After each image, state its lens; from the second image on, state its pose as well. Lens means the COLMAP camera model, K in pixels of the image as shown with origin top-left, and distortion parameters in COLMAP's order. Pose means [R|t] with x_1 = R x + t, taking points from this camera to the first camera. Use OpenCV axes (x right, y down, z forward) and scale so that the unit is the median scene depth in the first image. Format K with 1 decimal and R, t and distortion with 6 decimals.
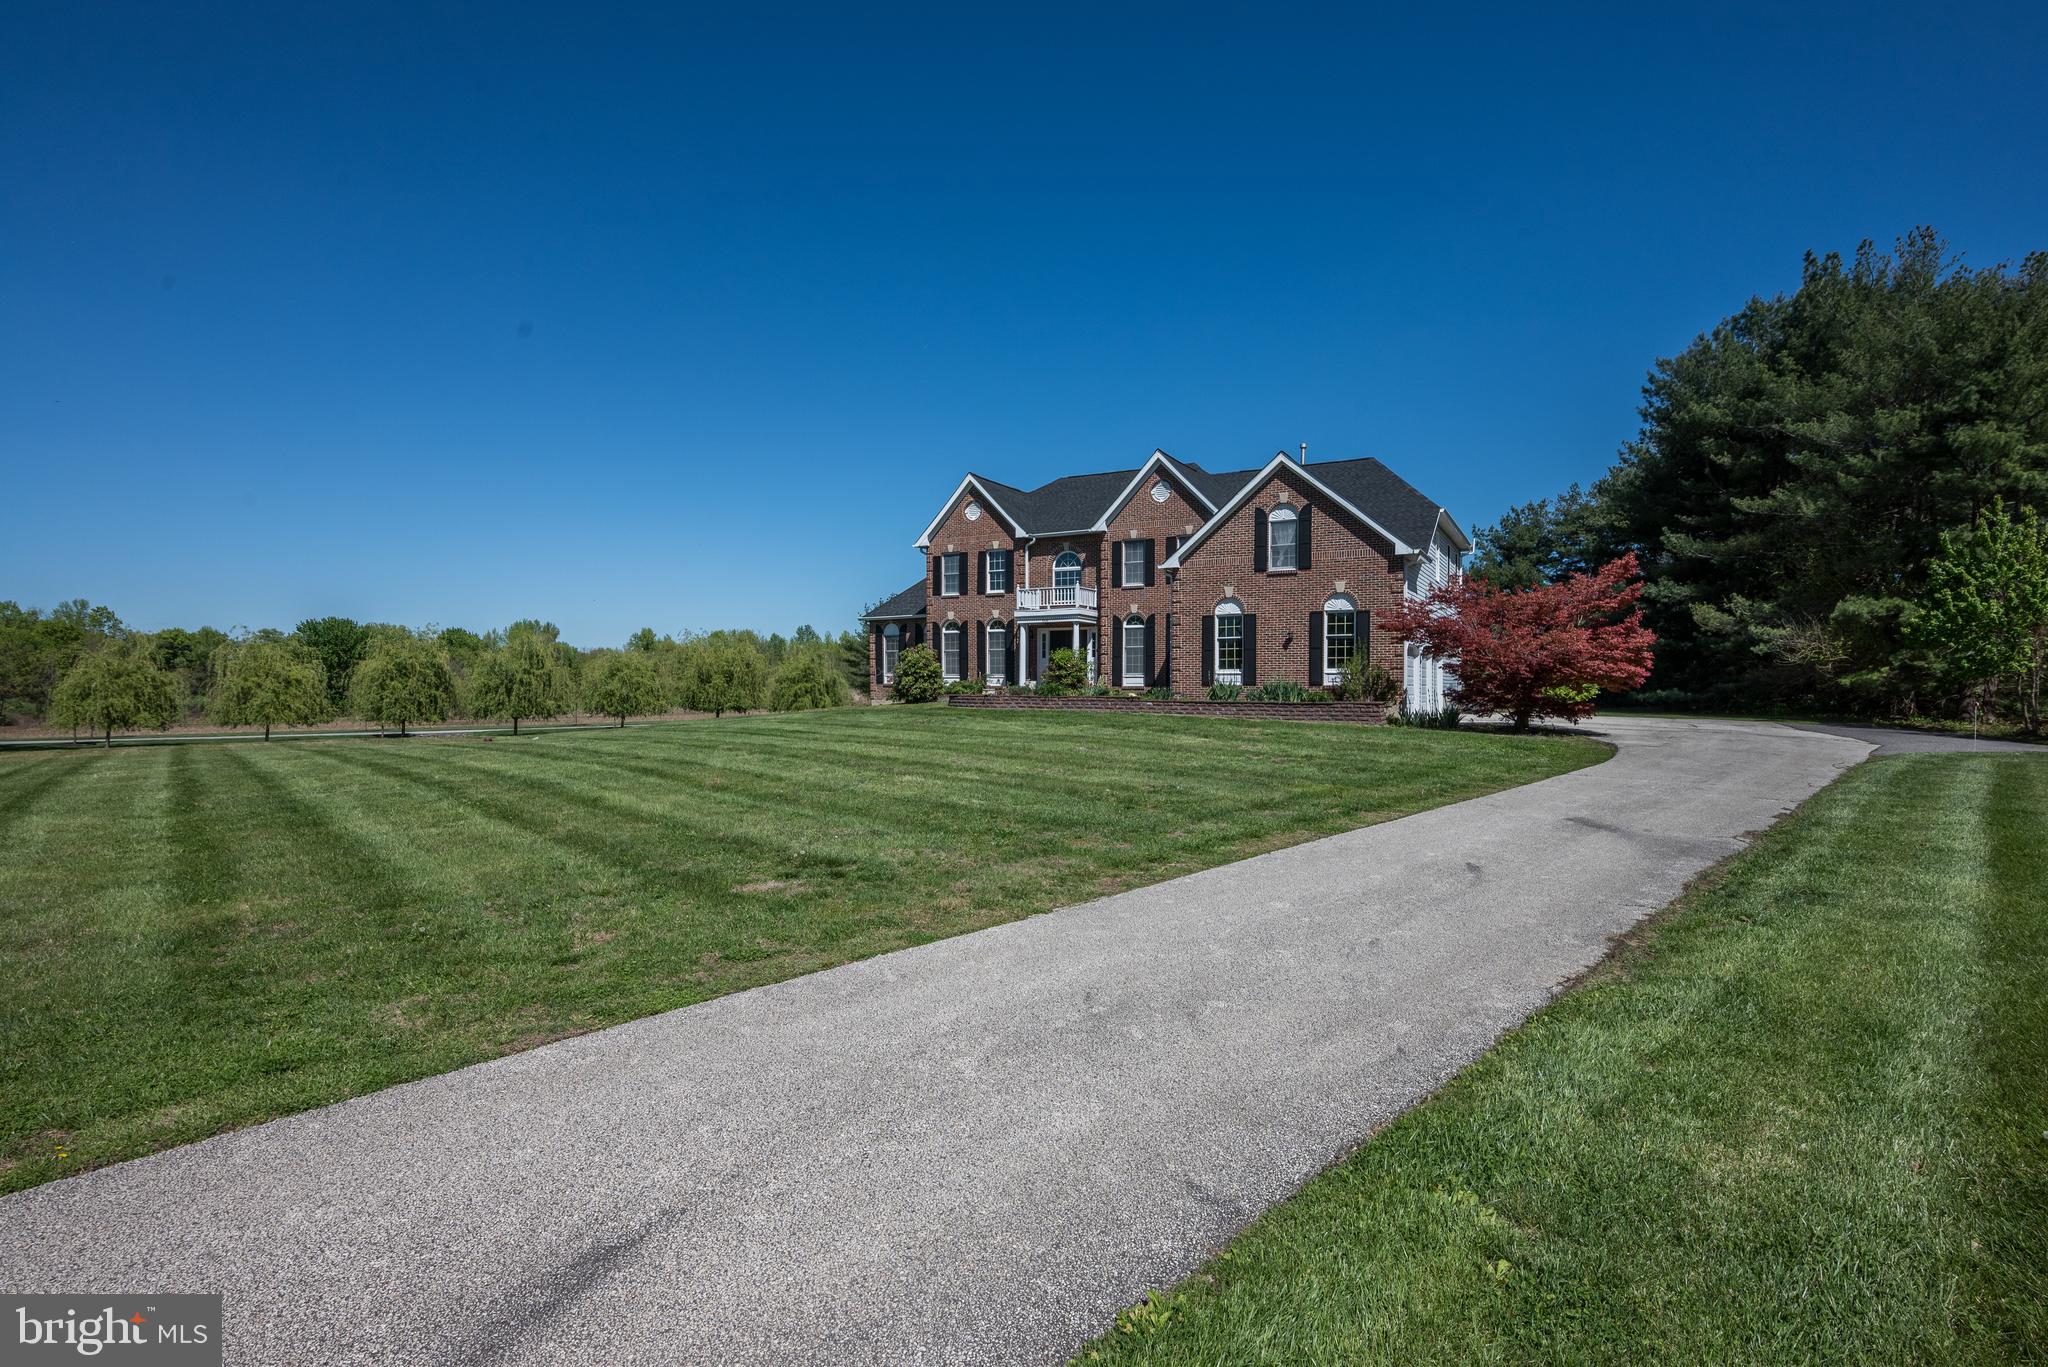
lens RADIAL K [[948.1, 0, 952.8], [0, 948.1, 694.8], [0, 0, 1]] dist [0.017436, -0.002143]
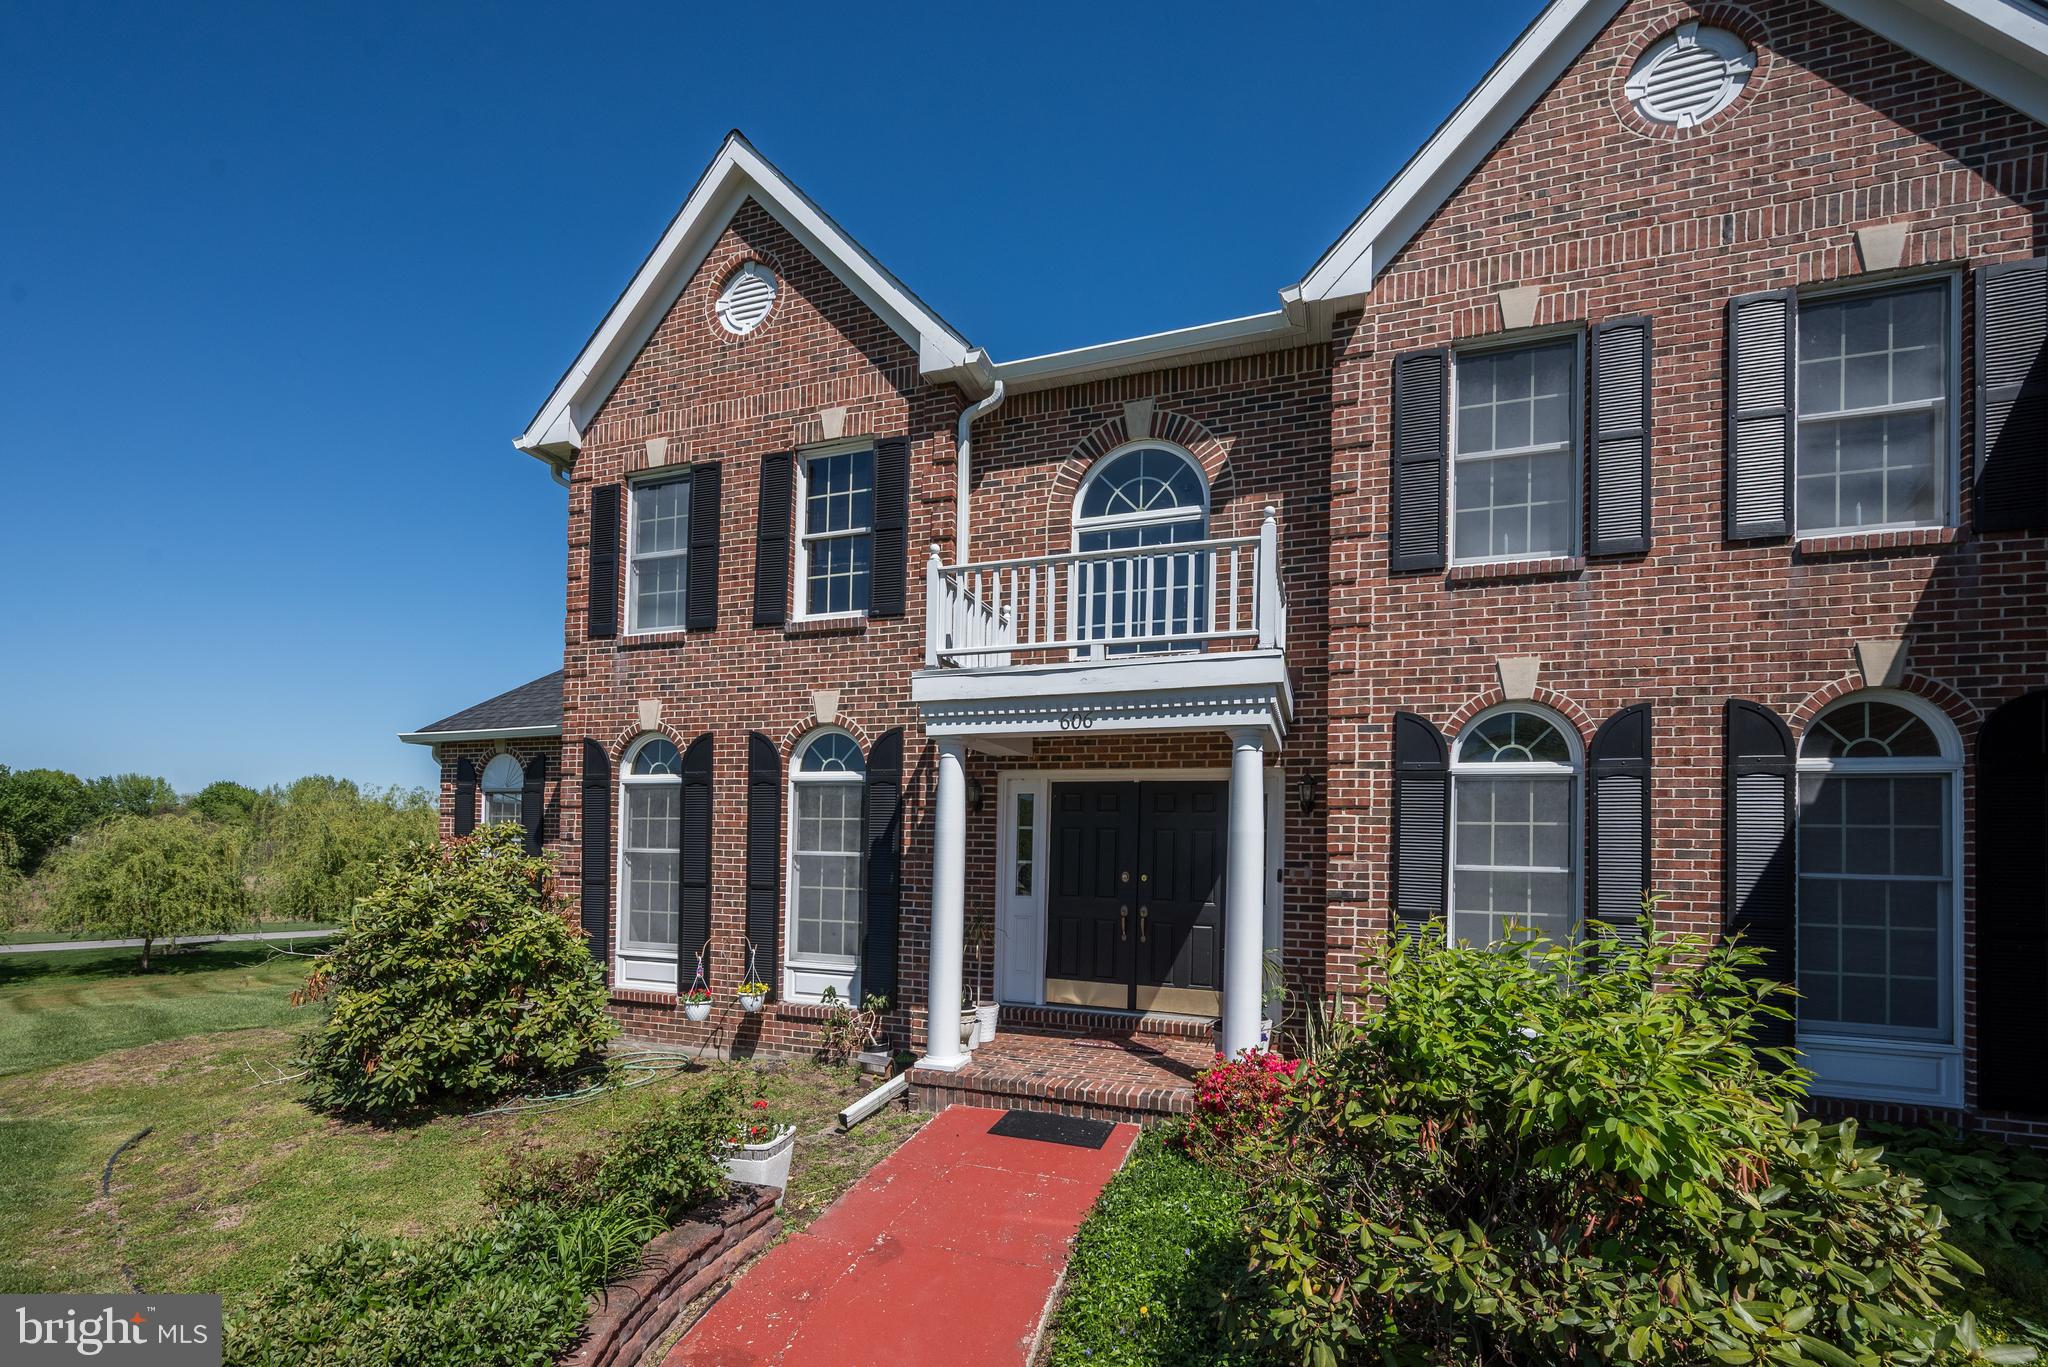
lens RADIAL K [[866.6, 0, 966.0], [0, 866.6, 842.4], [0, 0, 1]] dist [0.000470, -0.000465]
pose [[0.982900, 0.023507, 0.182634, 0.040902], [-0.018859, 0.999454, -0.027146, -0.045693], [-0.183173, 0.023238, 0.982806, 0.781439]]
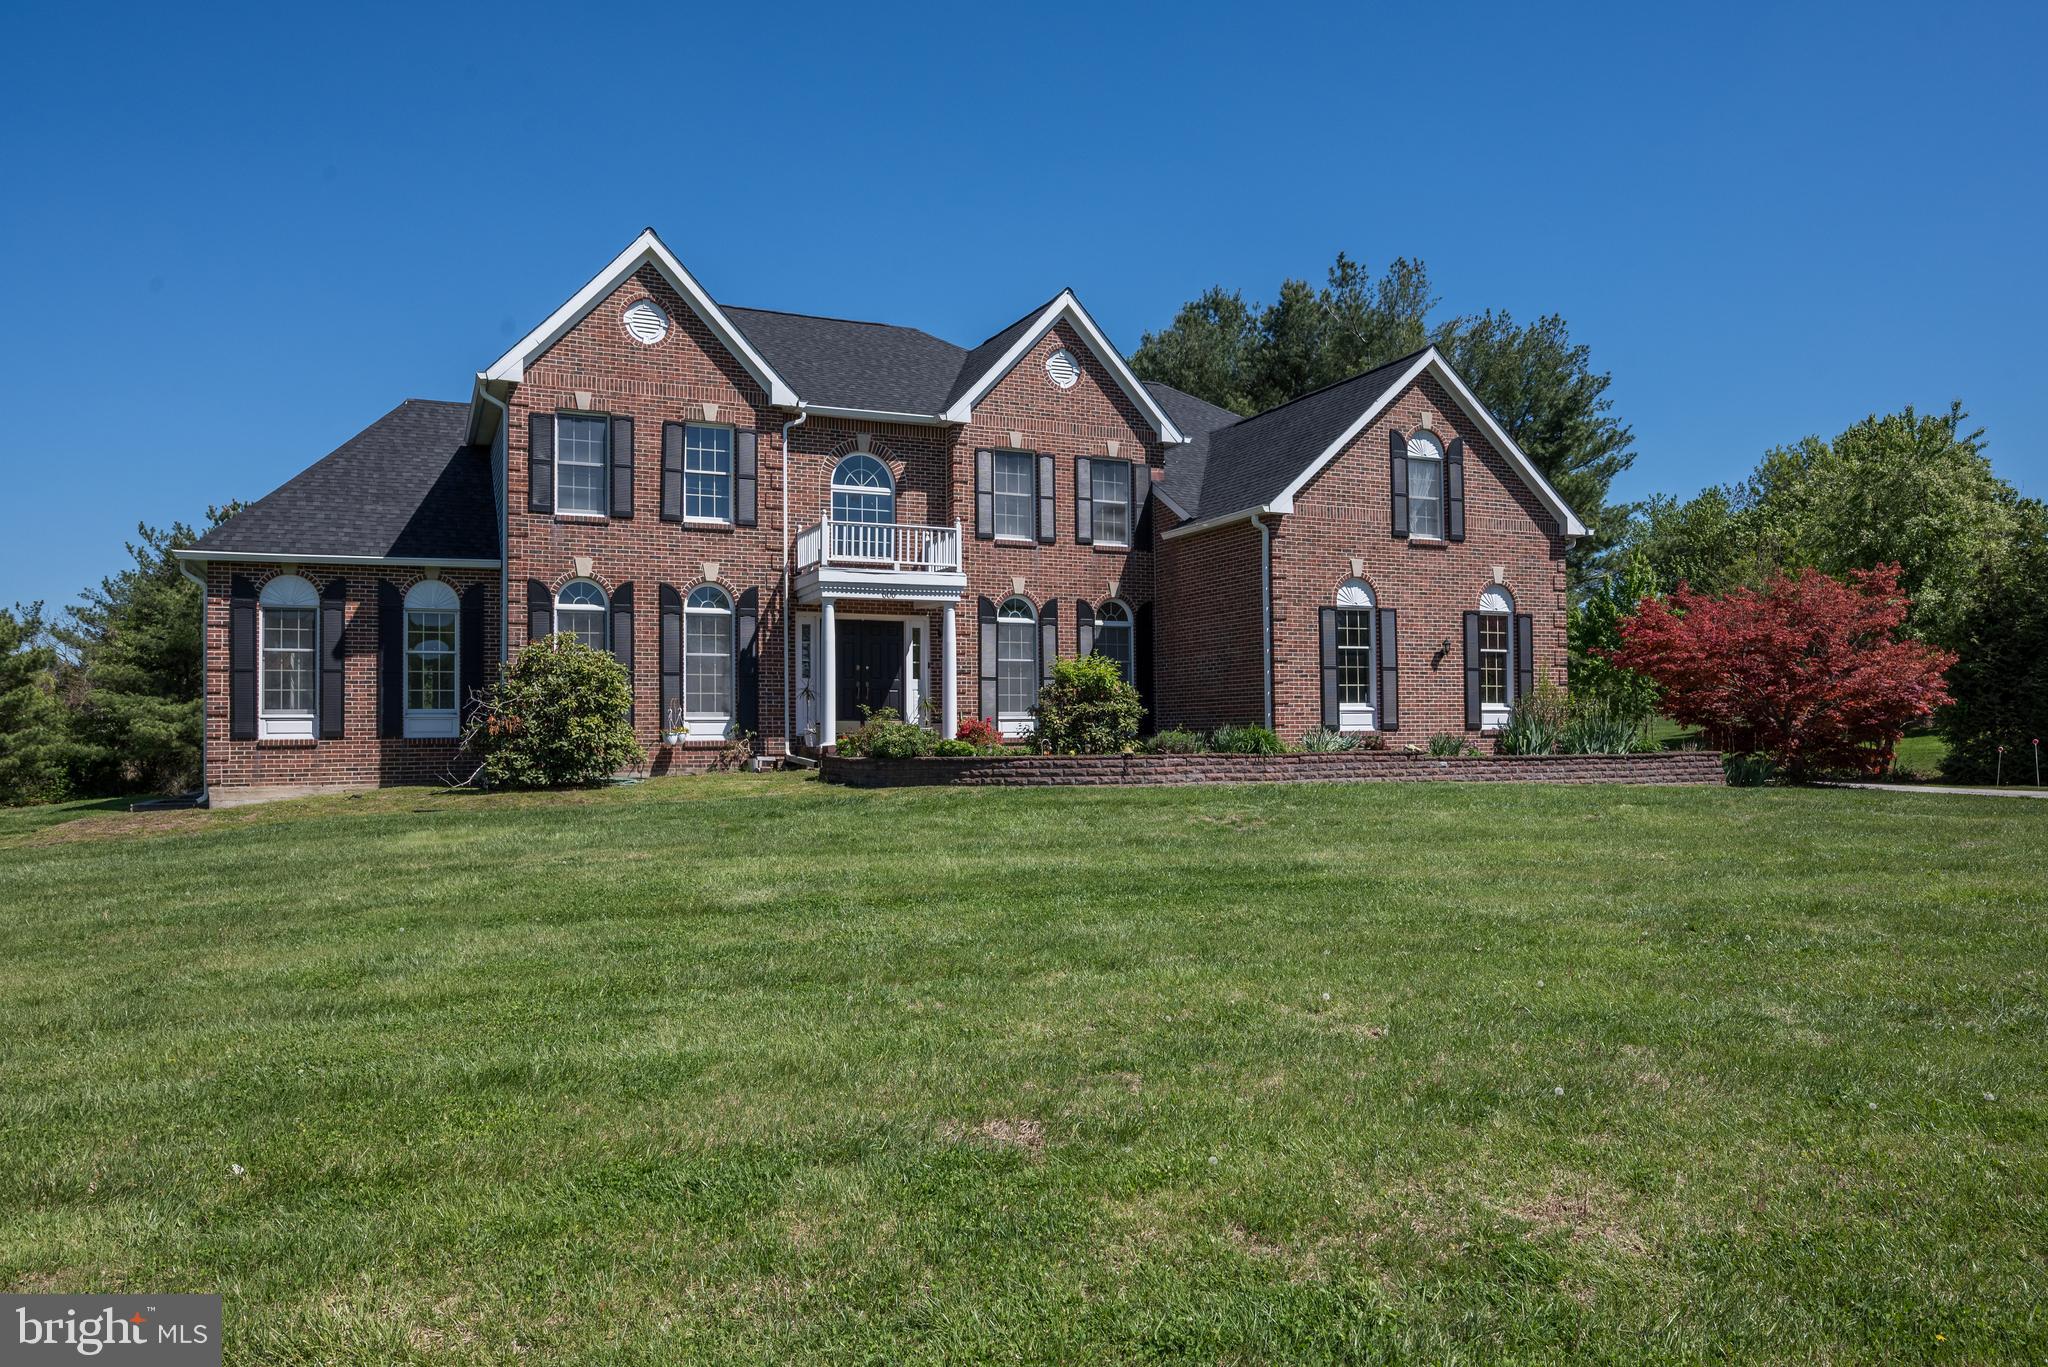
lens RADIAL K [[1364.8, 0, 1023.3], [0, 1364.8, 696.7], [0, 0, 1]] dist [-0.006438, 0.013423]
pose [[0.577091, 0.020184, 0.816430, -0.376705], [0.020323, 0.999030, -0.039063, -0.002096], [-0.816427, 0.039135, 0.576121, 0.534739]]
